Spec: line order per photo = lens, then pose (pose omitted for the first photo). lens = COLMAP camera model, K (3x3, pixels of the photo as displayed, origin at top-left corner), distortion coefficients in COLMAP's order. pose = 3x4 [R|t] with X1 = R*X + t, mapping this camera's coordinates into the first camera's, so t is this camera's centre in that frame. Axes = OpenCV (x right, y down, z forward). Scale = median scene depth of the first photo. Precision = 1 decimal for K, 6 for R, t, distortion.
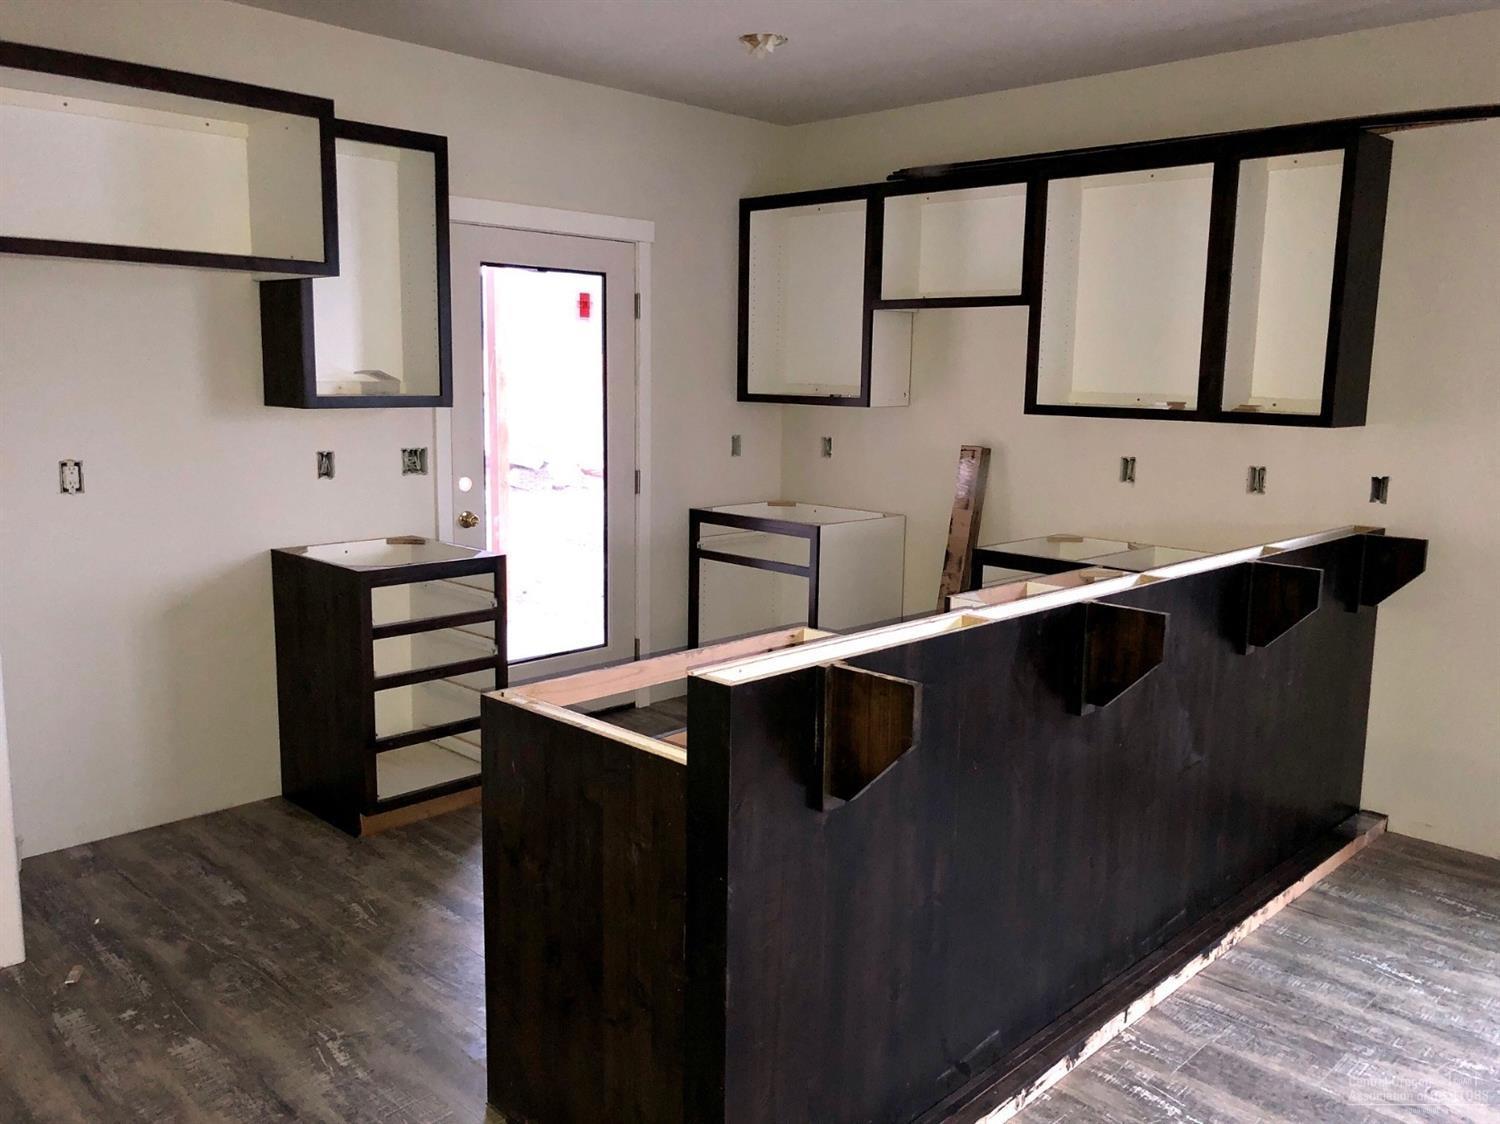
lens RADIAL K [[1212.8, 0, 750.0], [0, 1212.8, 562.0], [0, 0, 1]] dist [0.135131, -0.247972]
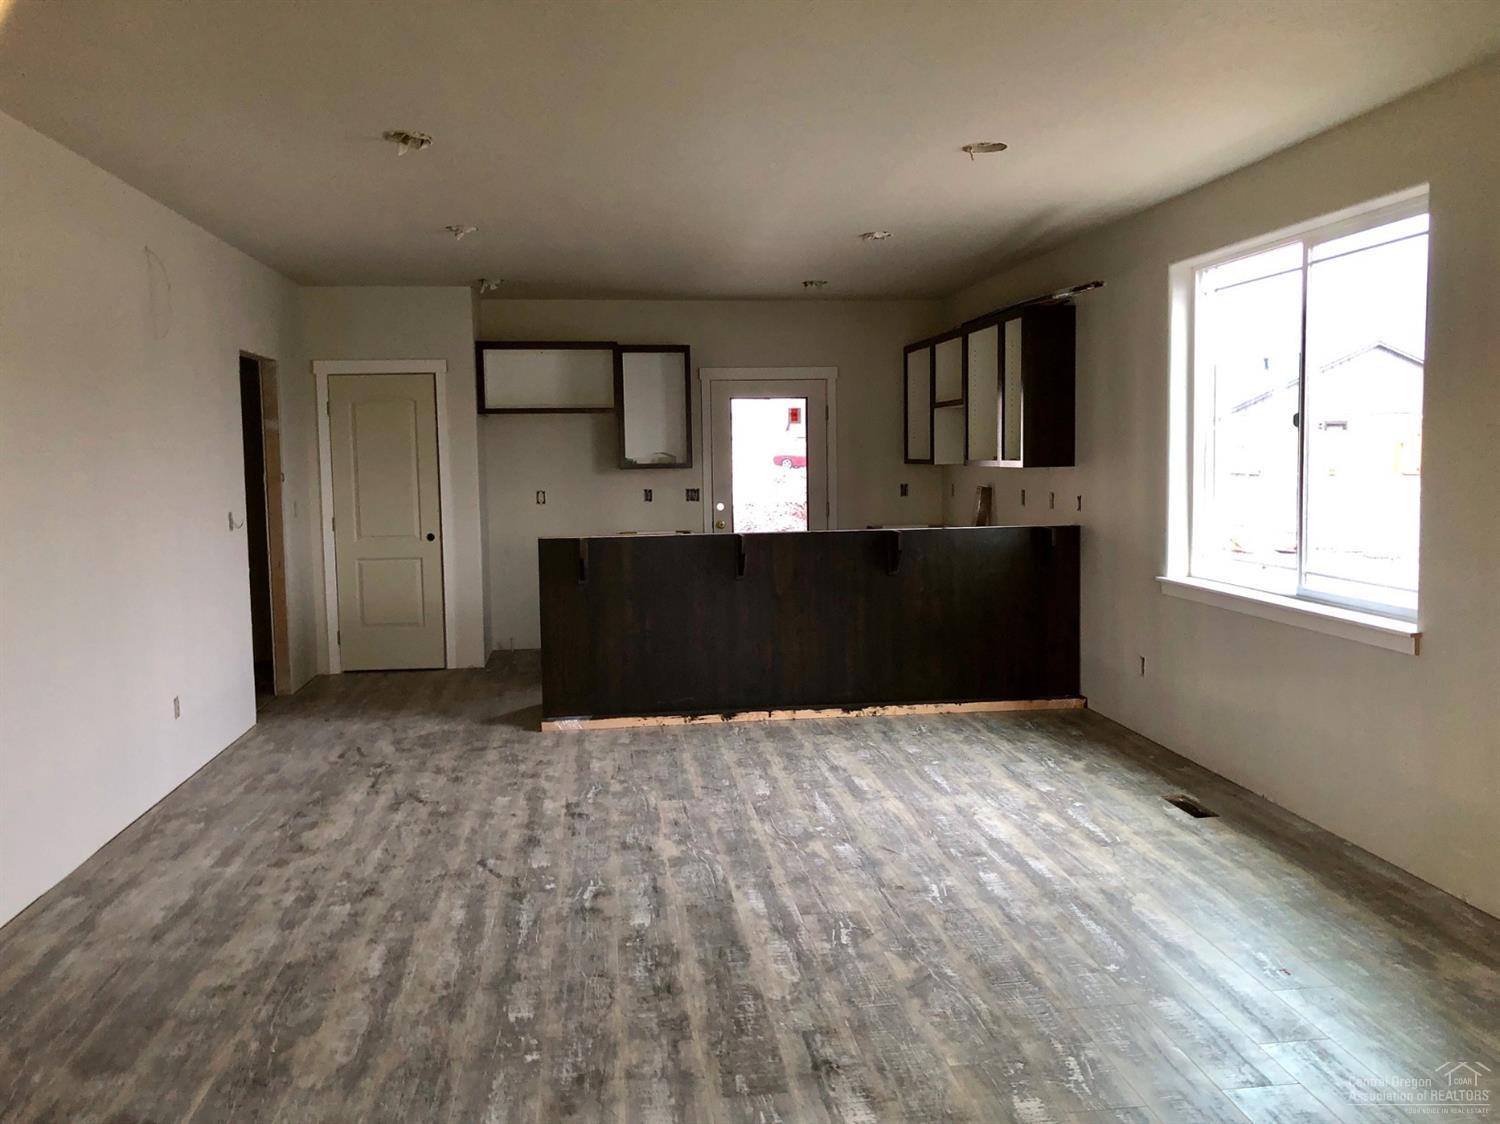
lens RADIAL K [[1212.8, 0, 750.0], [0, 1212.8, 562.0], [0, 0, 1]] dist [0.135131, -0.247972]
pose [[0.779506, 0.025165, -0.625889, 1.126056], [-0.071397, 0.996250, -0.048863, 0.128718], [0.622312, 0.082775, 0.778380, -0.550939]]
